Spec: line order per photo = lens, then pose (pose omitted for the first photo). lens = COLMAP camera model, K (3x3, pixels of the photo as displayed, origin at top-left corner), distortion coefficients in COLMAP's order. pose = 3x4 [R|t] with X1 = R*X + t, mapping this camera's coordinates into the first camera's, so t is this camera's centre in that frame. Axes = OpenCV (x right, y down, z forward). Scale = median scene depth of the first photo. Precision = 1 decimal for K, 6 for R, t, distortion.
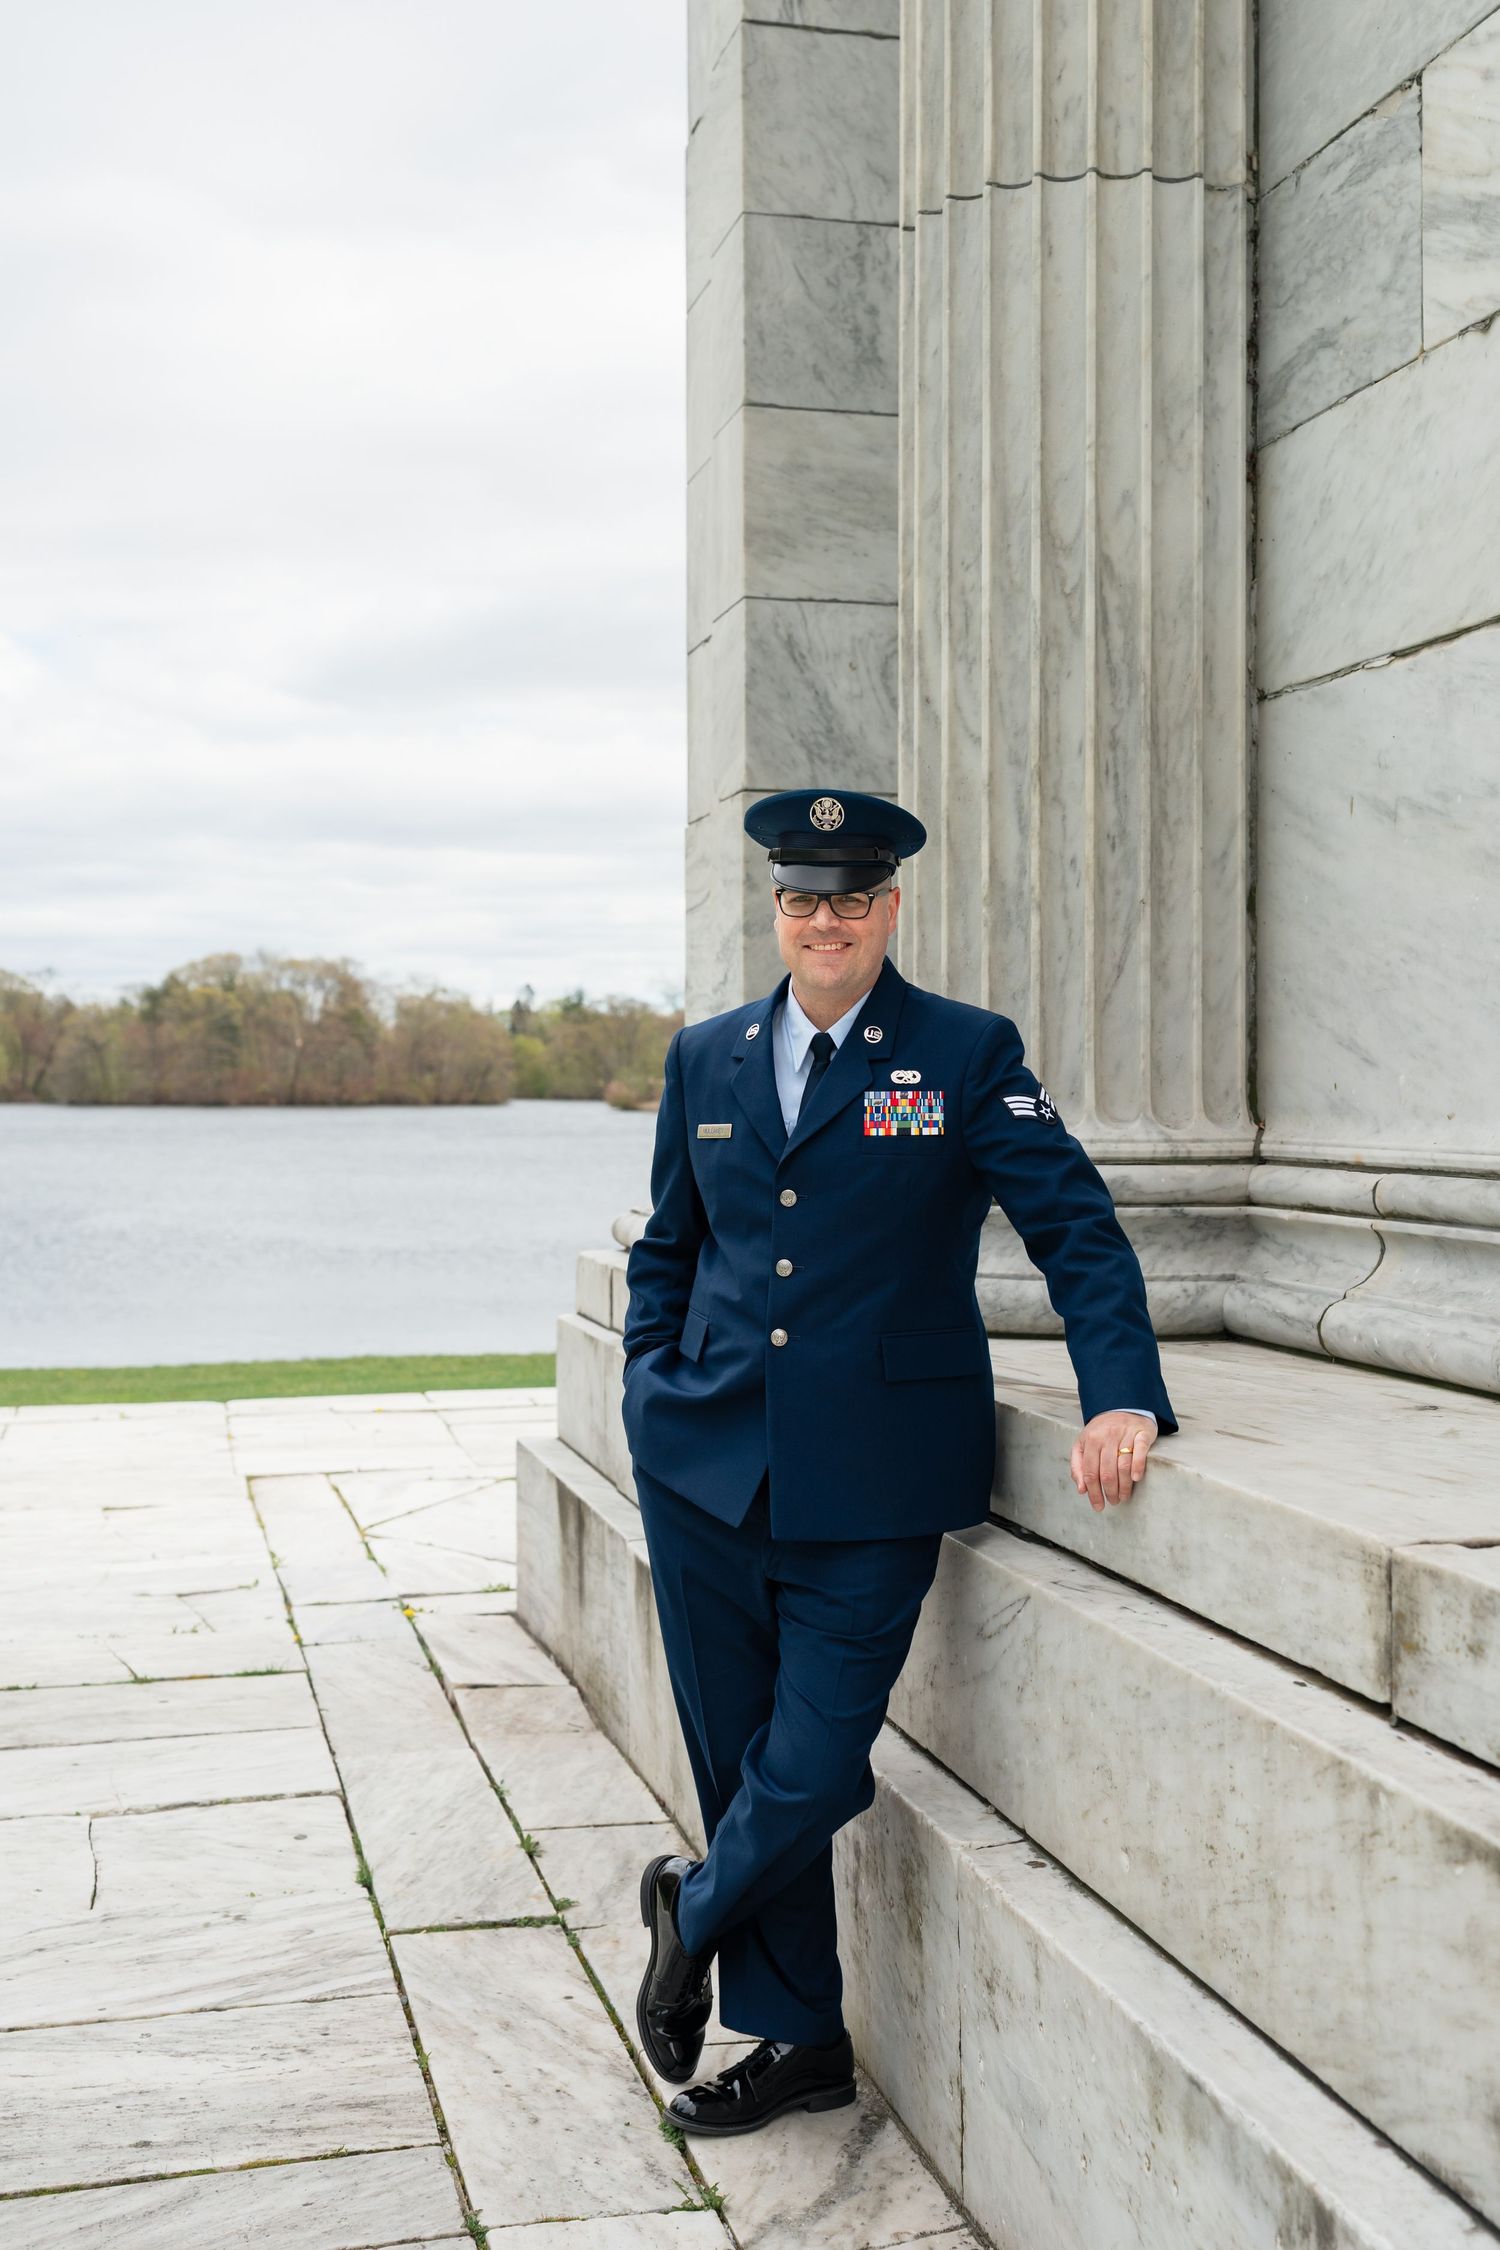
lens RADIAL K [[2521.9, 0, 750.0], [0, 2521.9, 1125.0], [0, 0, 1]] dist [0.000582, -0.001179]
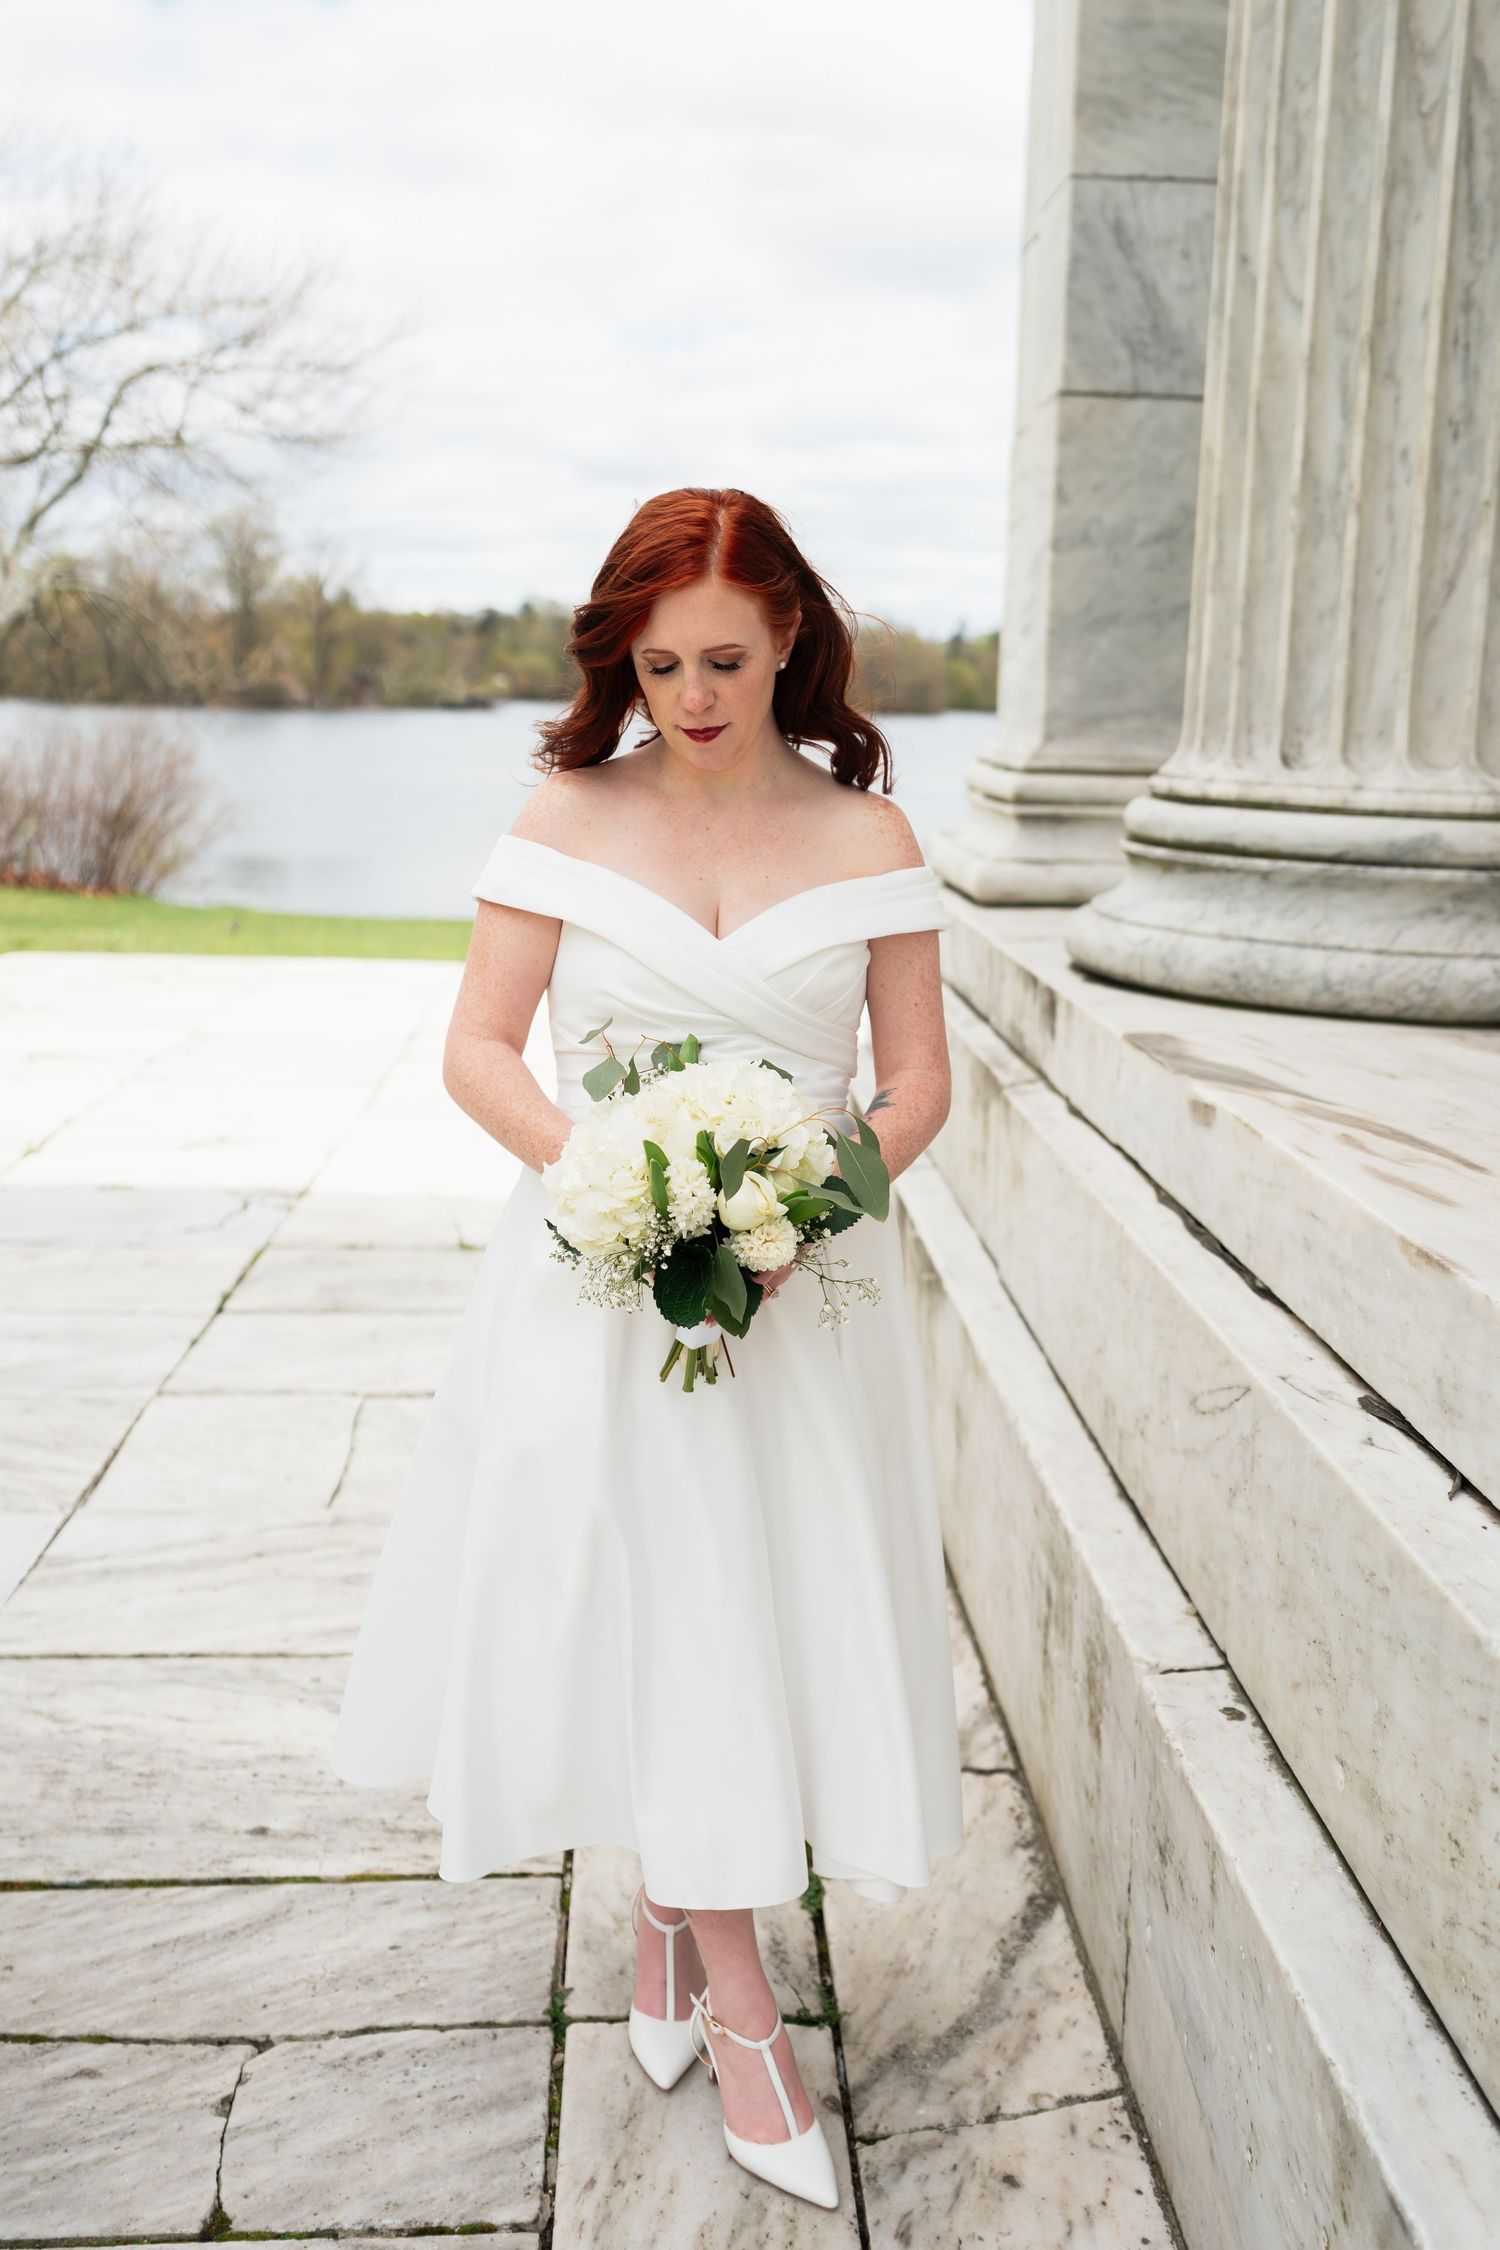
lens RADIAL K [[2045.9, 0, 758.7], [0, 2045.9, 1072.8], [0, 0, 1]] dist [-0.001813, 0.004165]
pose [[0.983352, 0.060660, -0.171286, 0.046002], [-0.031848, 0.985578, 0.166199, -0.007556], [0.178897, -0.157977, 0.971102, 0.268312]]
